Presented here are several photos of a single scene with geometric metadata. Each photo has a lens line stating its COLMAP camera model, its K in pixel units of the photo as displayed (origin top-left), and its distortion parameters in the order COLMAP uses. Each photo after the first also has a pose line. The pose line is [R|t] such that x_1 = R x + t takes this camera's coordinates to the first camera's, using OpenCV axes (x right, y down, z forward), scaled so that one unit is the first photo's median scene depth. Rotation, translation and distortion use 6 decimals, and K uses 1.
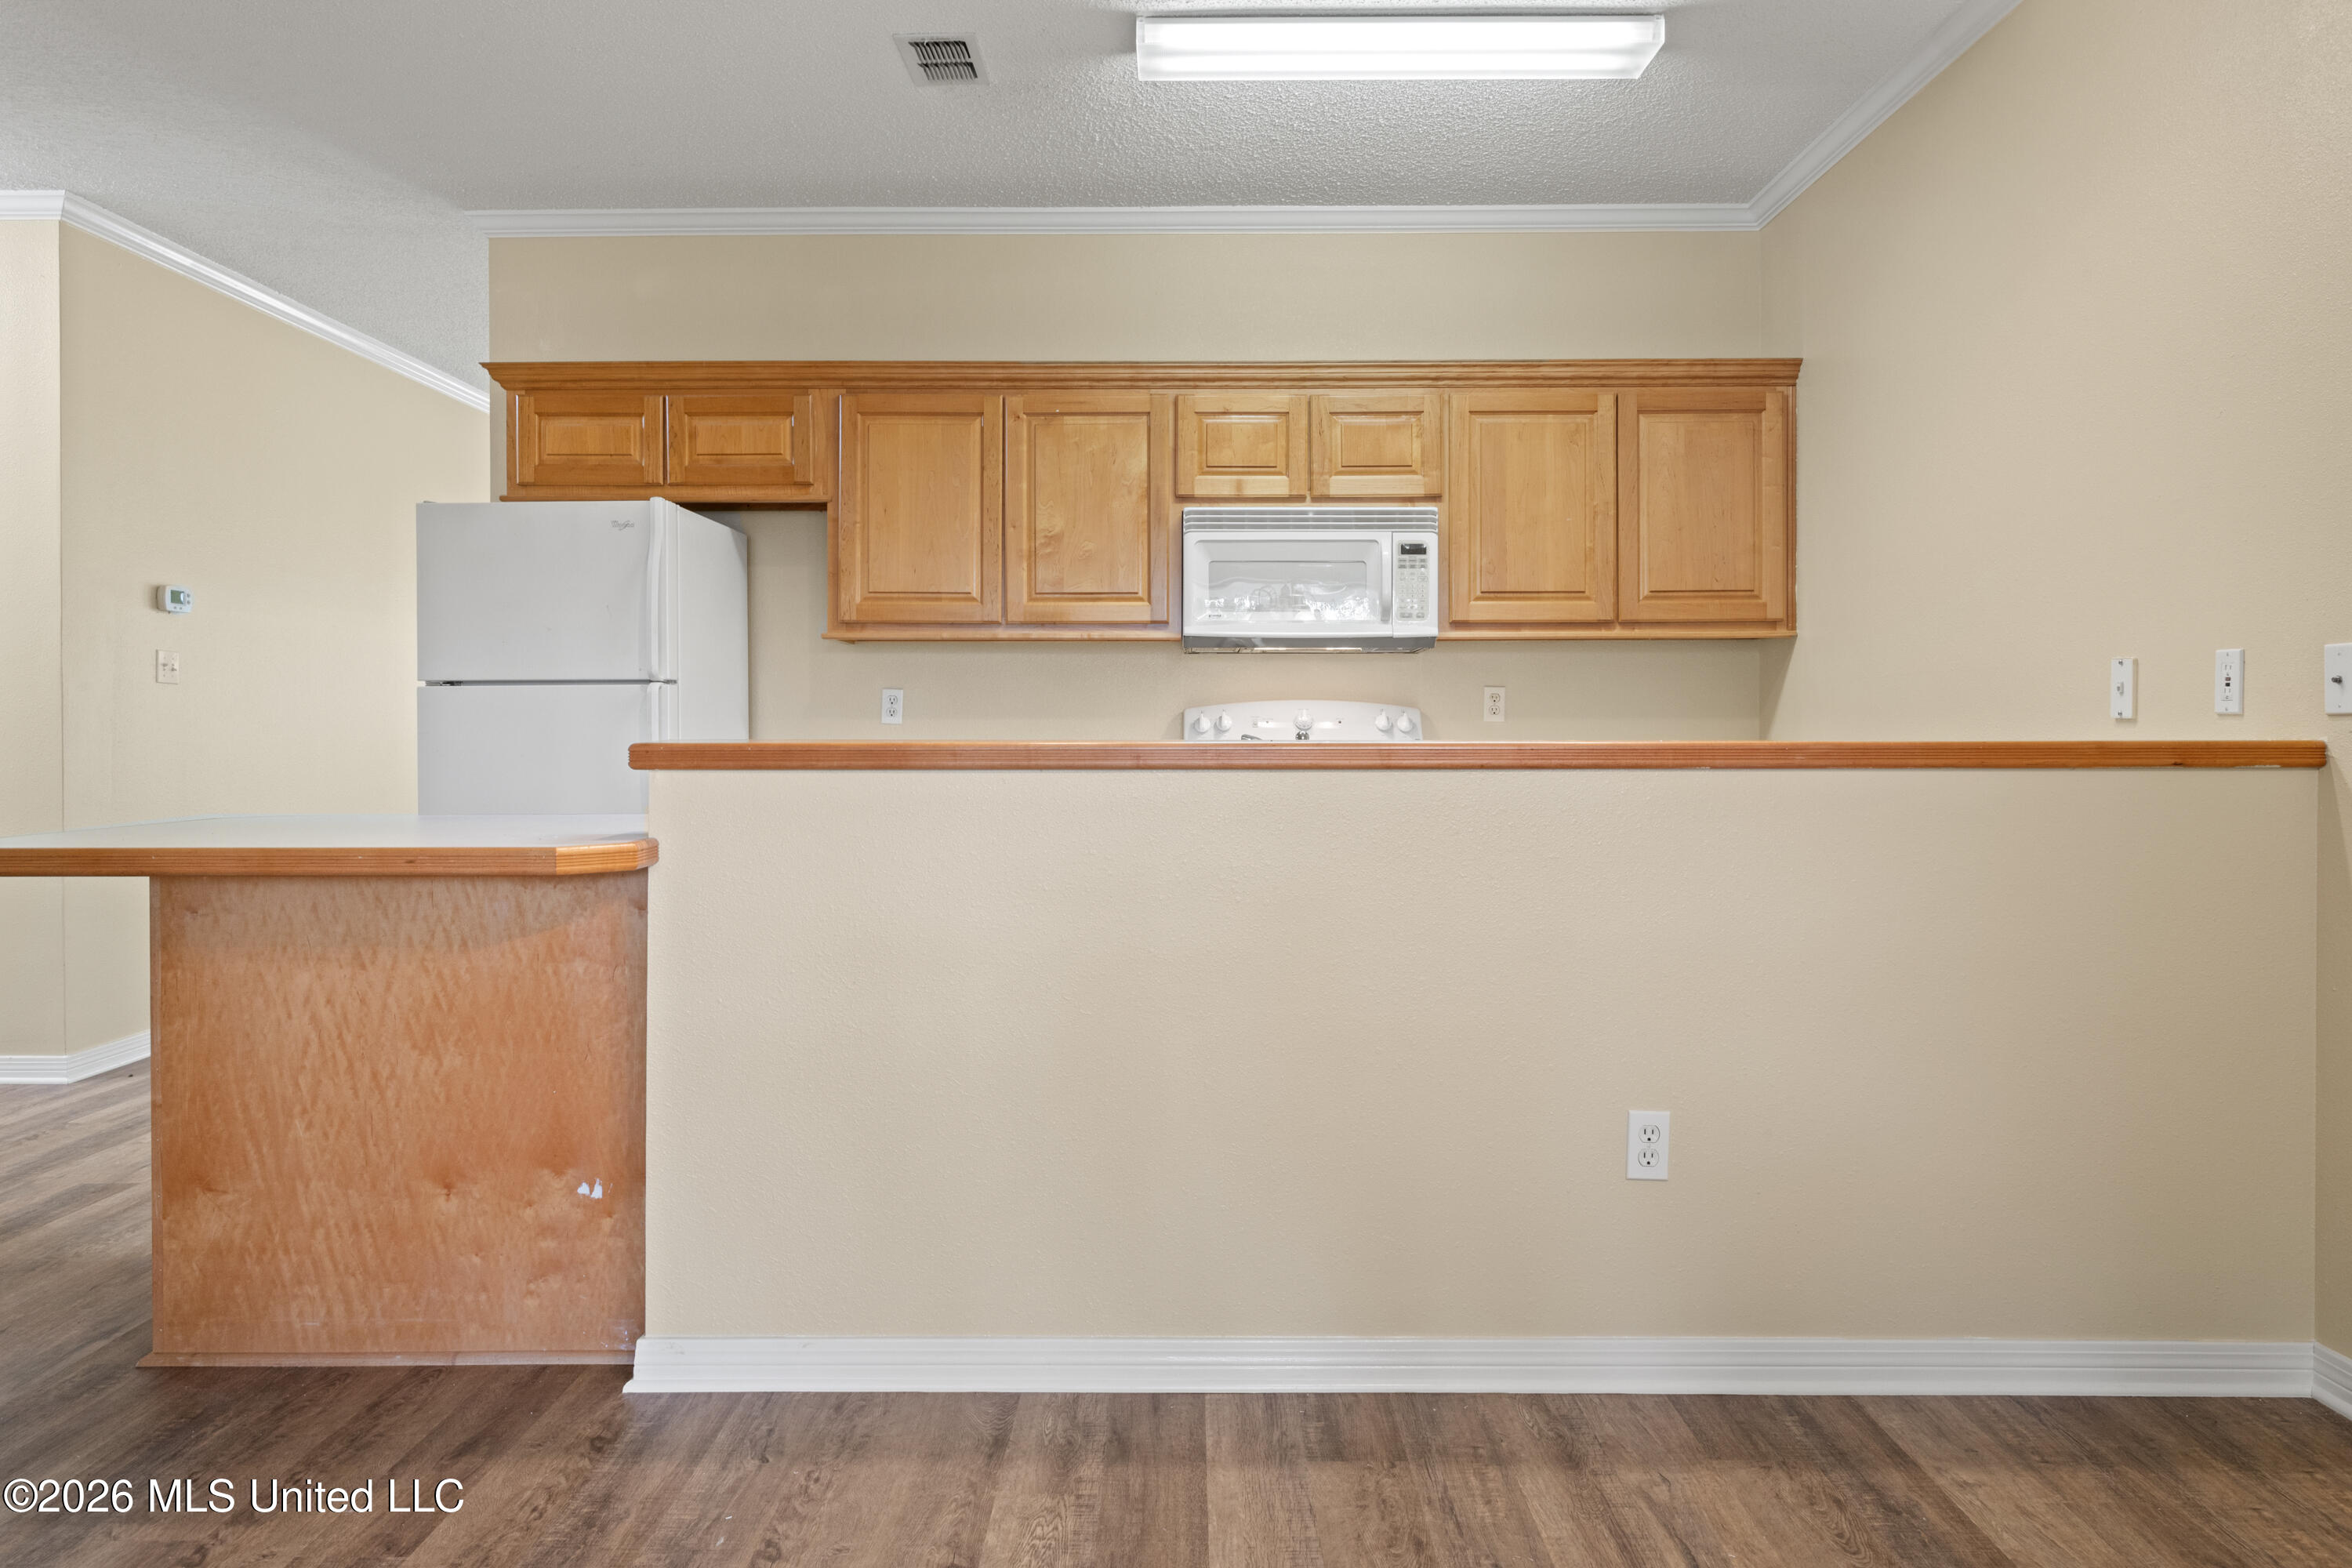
lens RADIAL K [[1608.0, 0, 1168.4], [0, 1608.0, 753.9], [0, 0, 1]] dist [-0.003659, 0.004904]
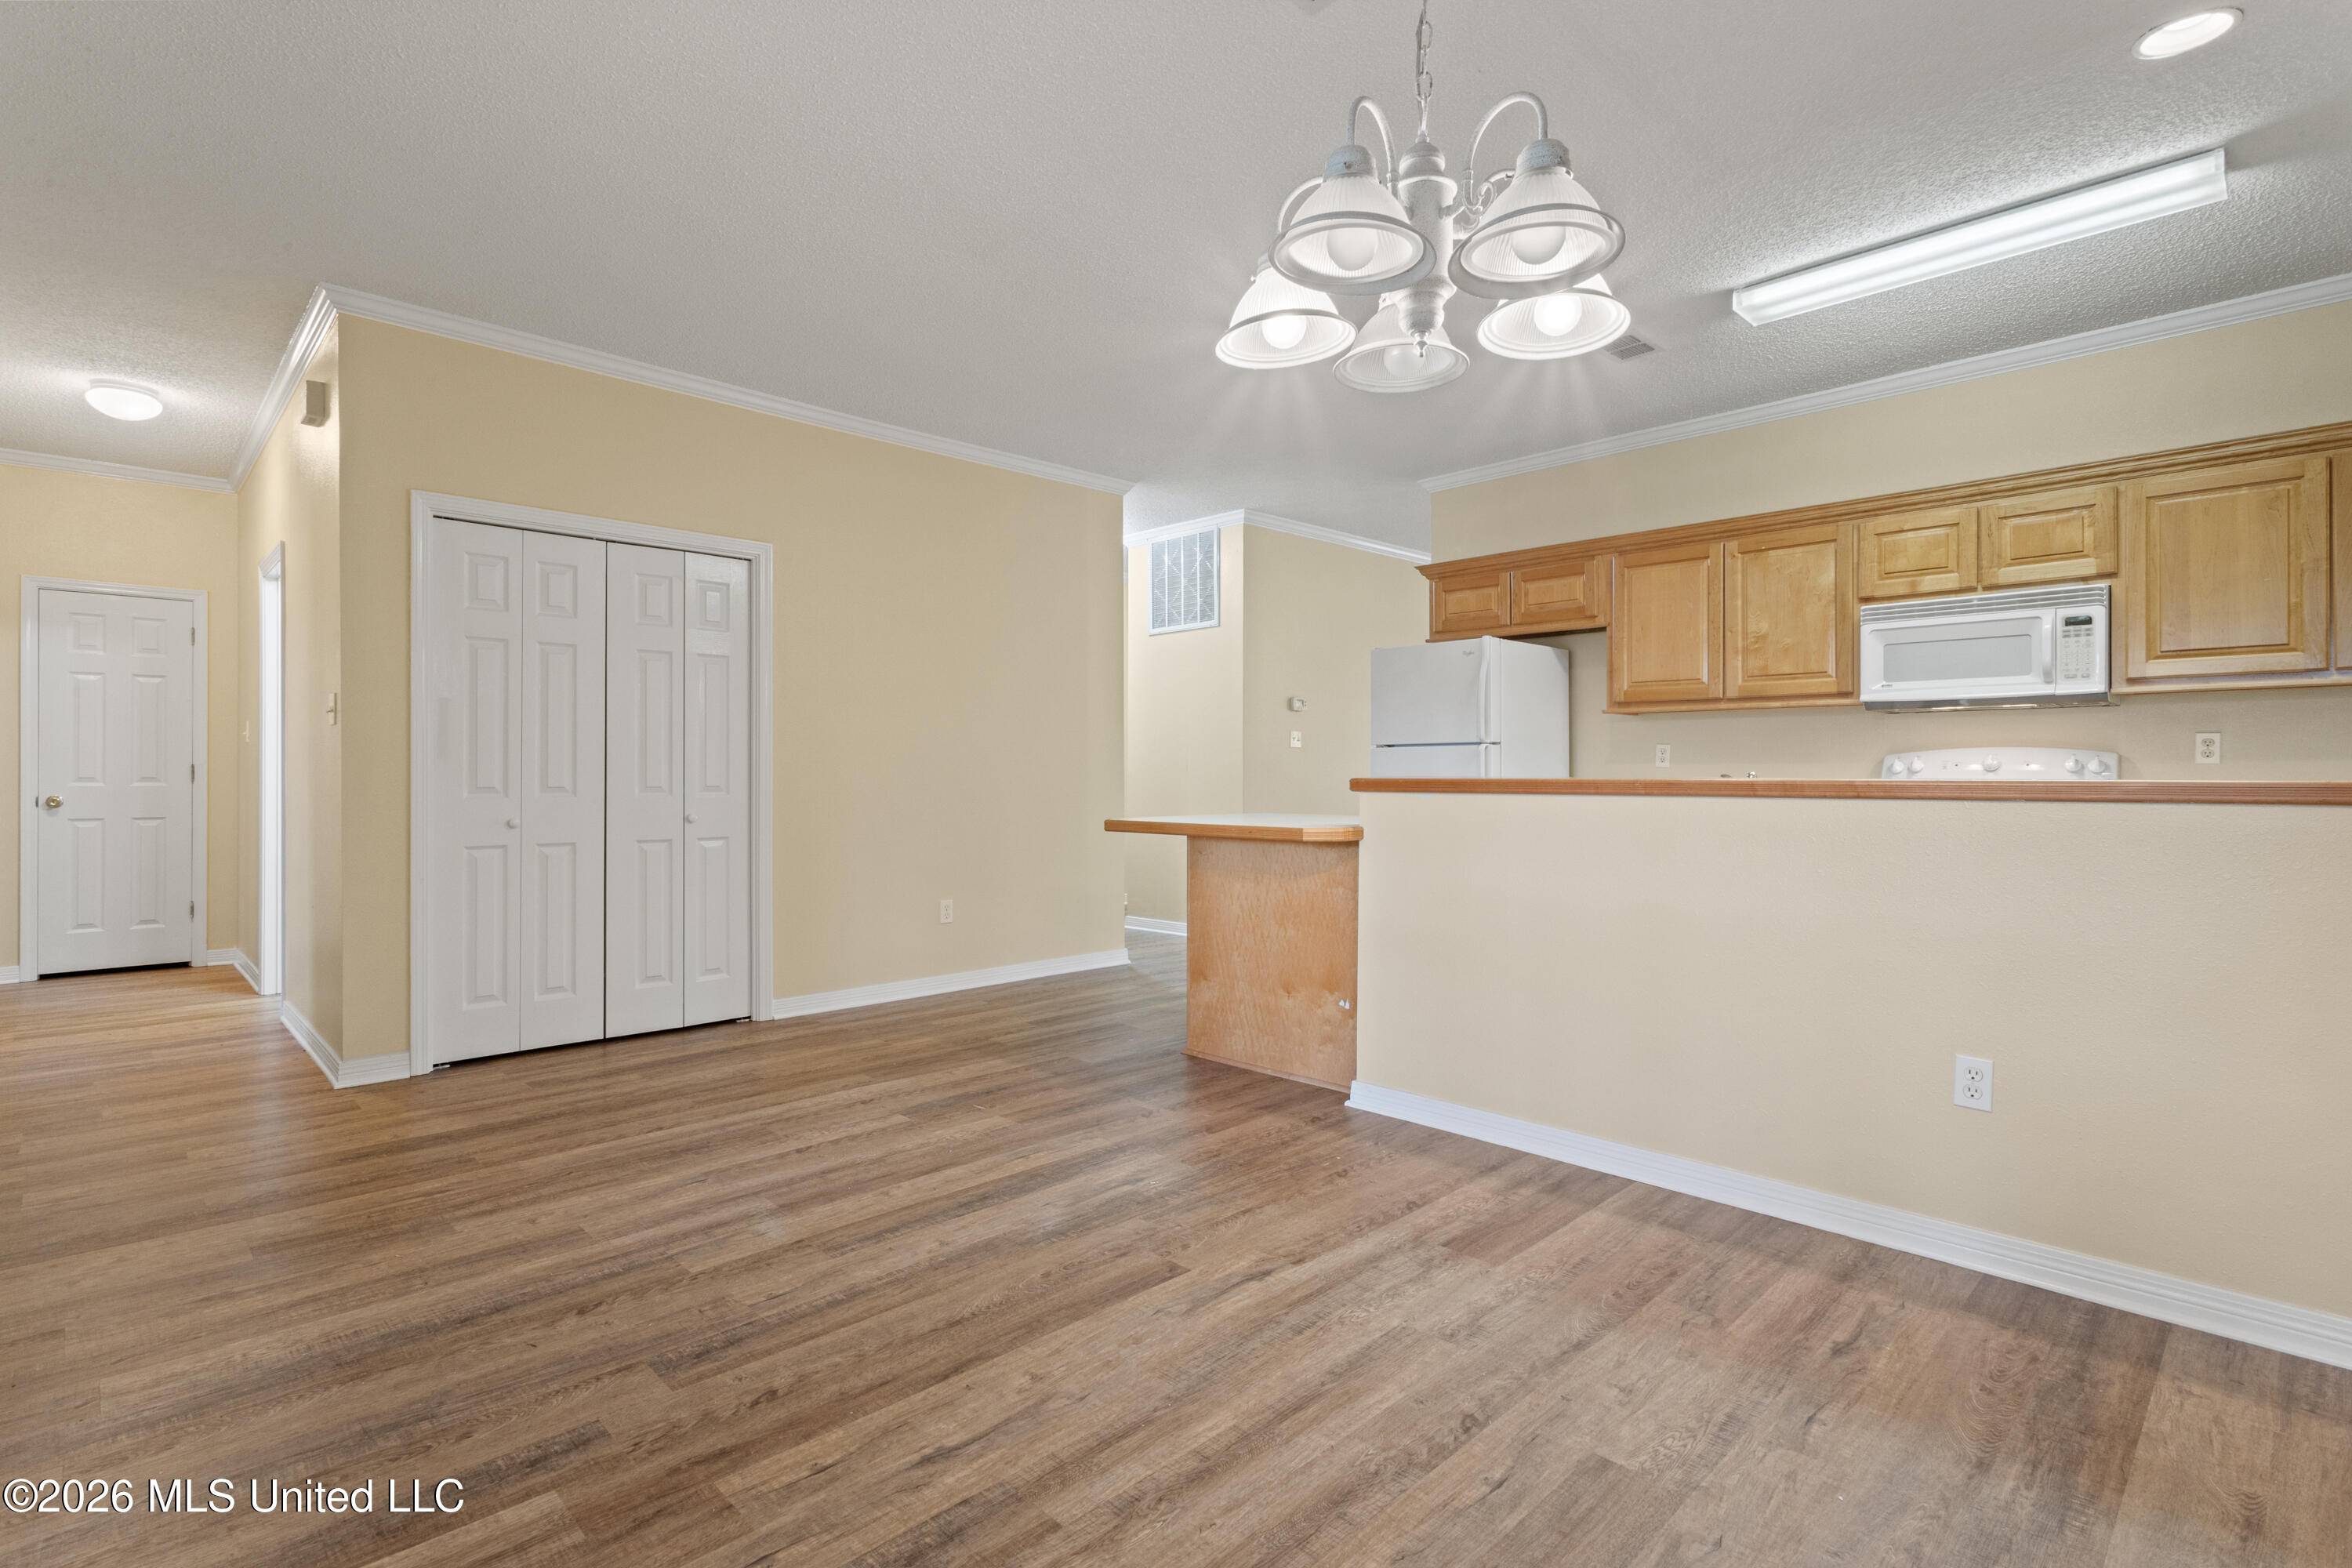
lens RADIAL K [[1117.5, 0, 1172.9], [0, 1117.5, 786.4], [0, 0, 1]] dist [-0.001398, 0.003106]
pose [[0.705441, 0.009657, -0.708703, 0.459062], [-0.010286, 0.999941, 0.003387, 0.000942], [0.708694, 0.004901, 0.705499, -0.119854]]
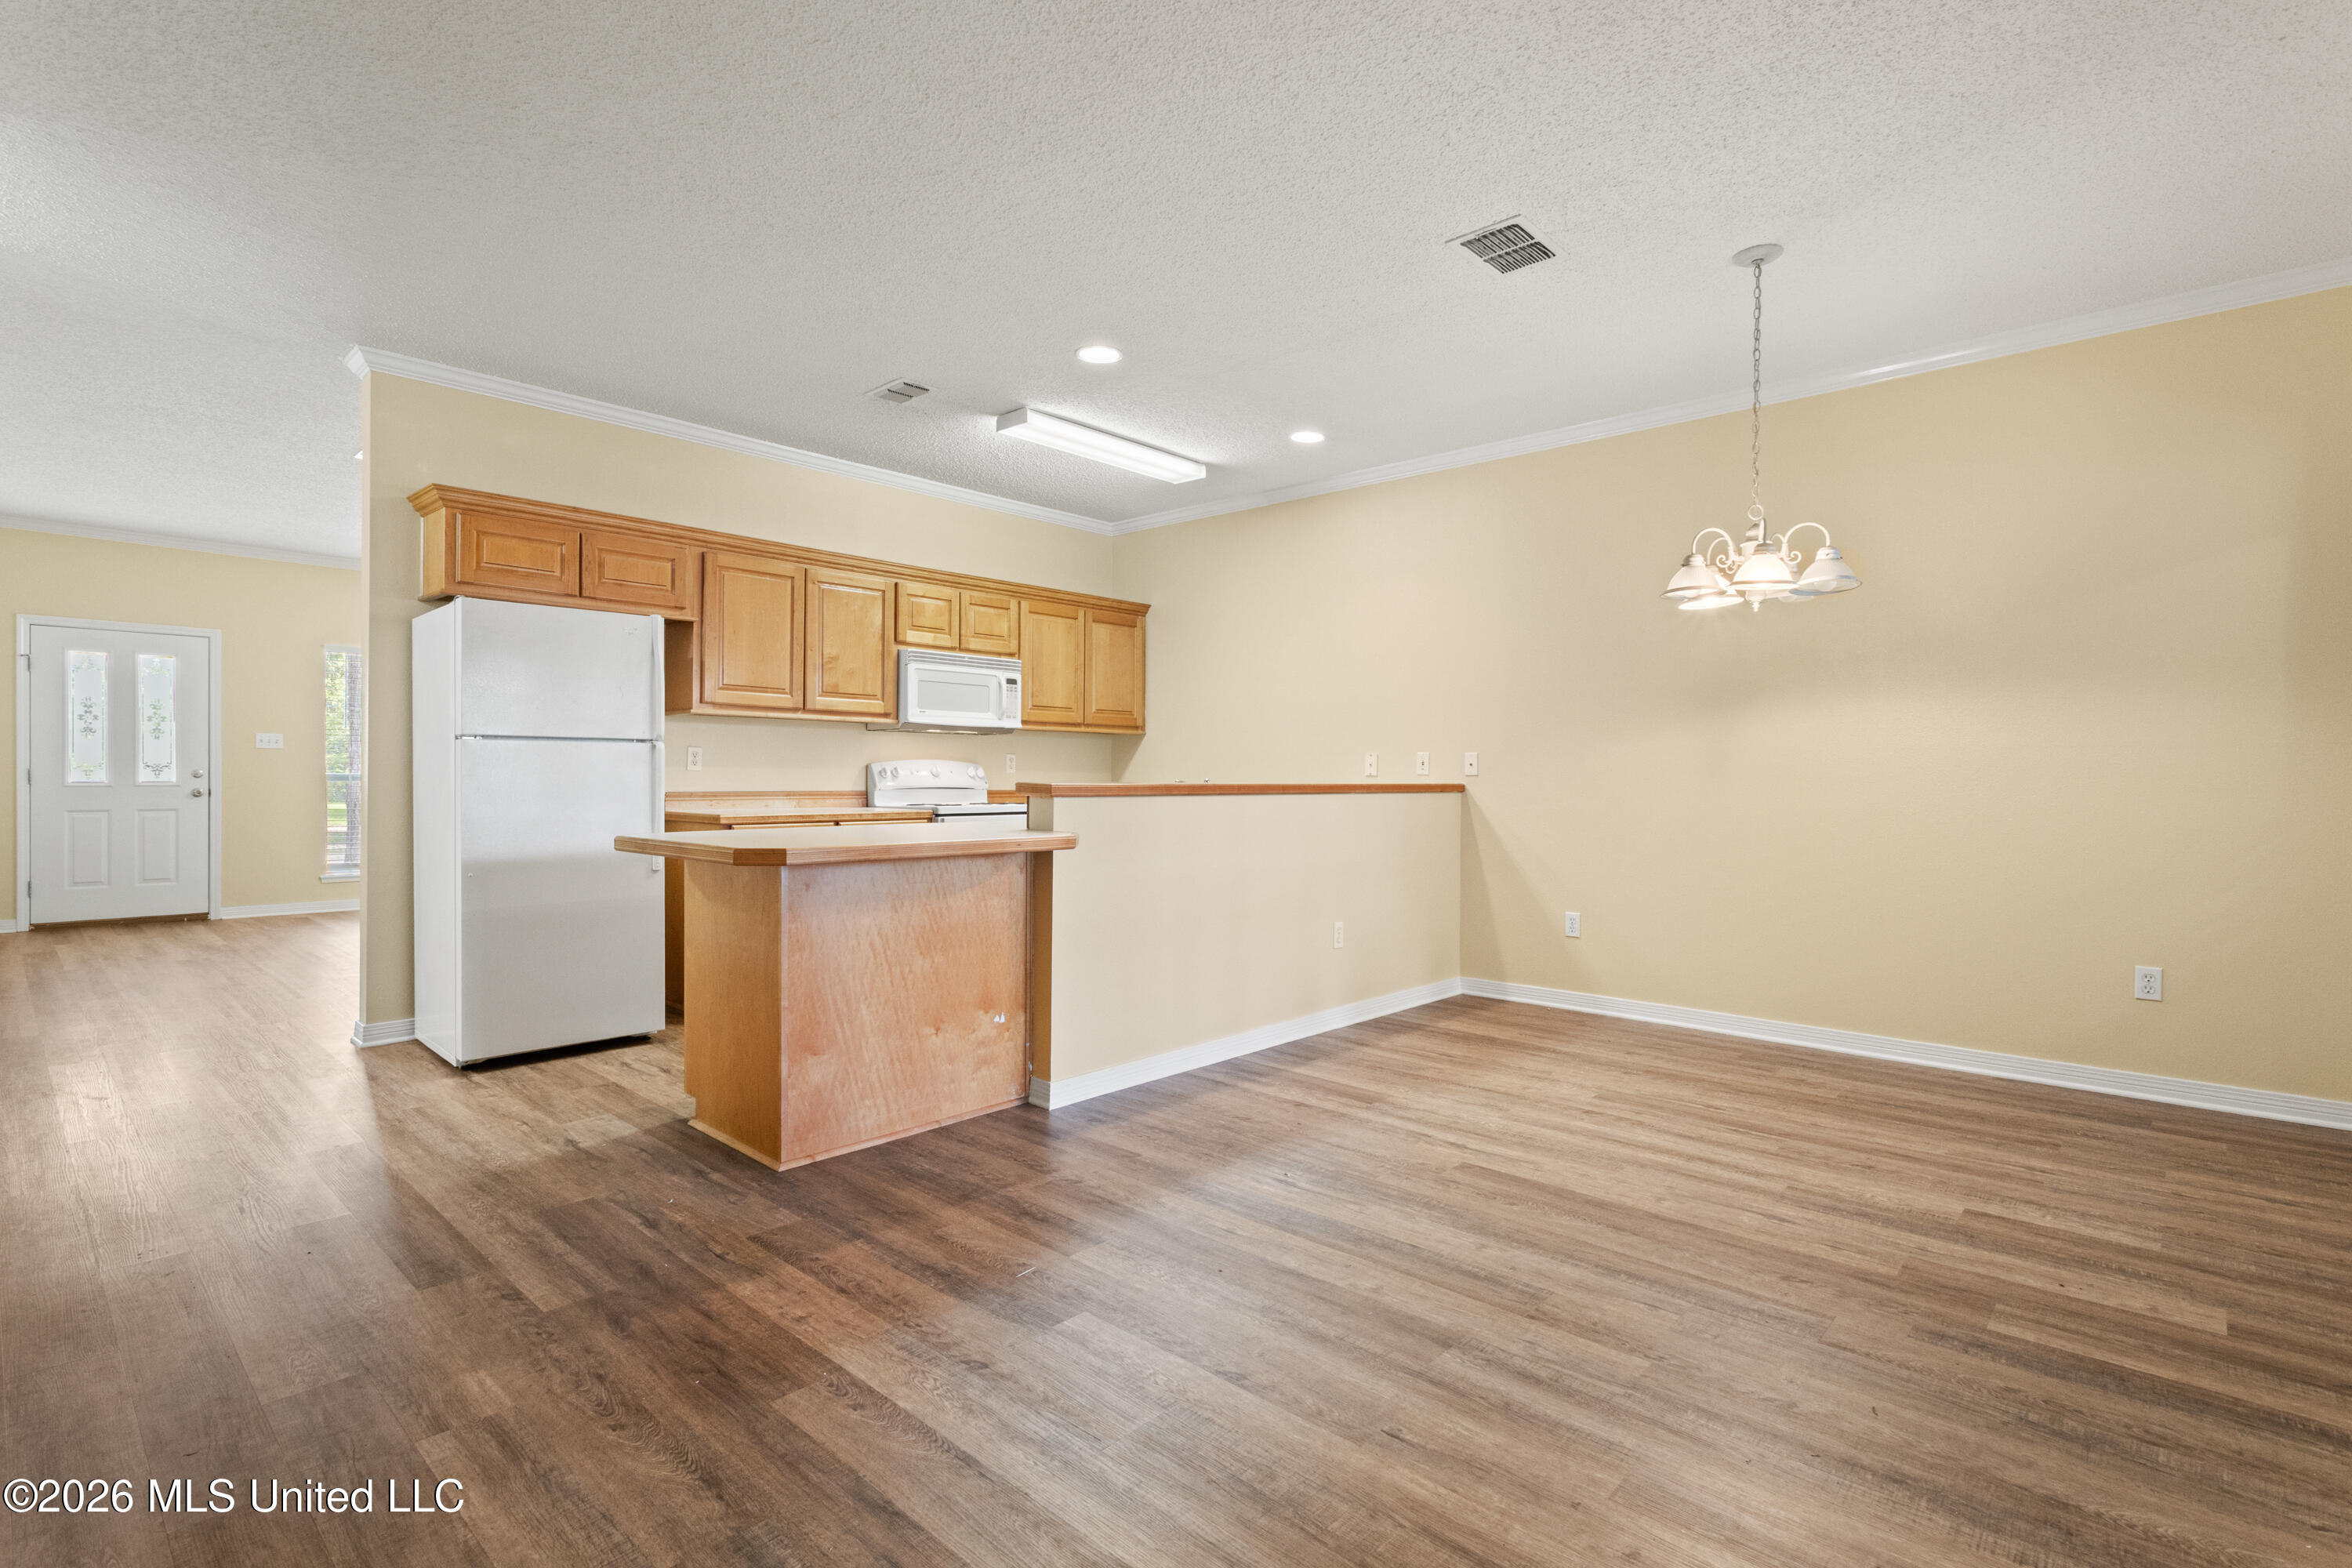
lens RADIAL K [[1117.5, 0, 1157.2], [0, 1117.5, 794.4], [0, 0, 1]] dist [-0.001398, 0.003106]
pose [[0.676415, -0.006153, 0.736495, -1.195356], [0.004154, 0.999981, 0.004539, 0.000801], [-0.736509, -0.000011, 0.676428, -0.031664]]
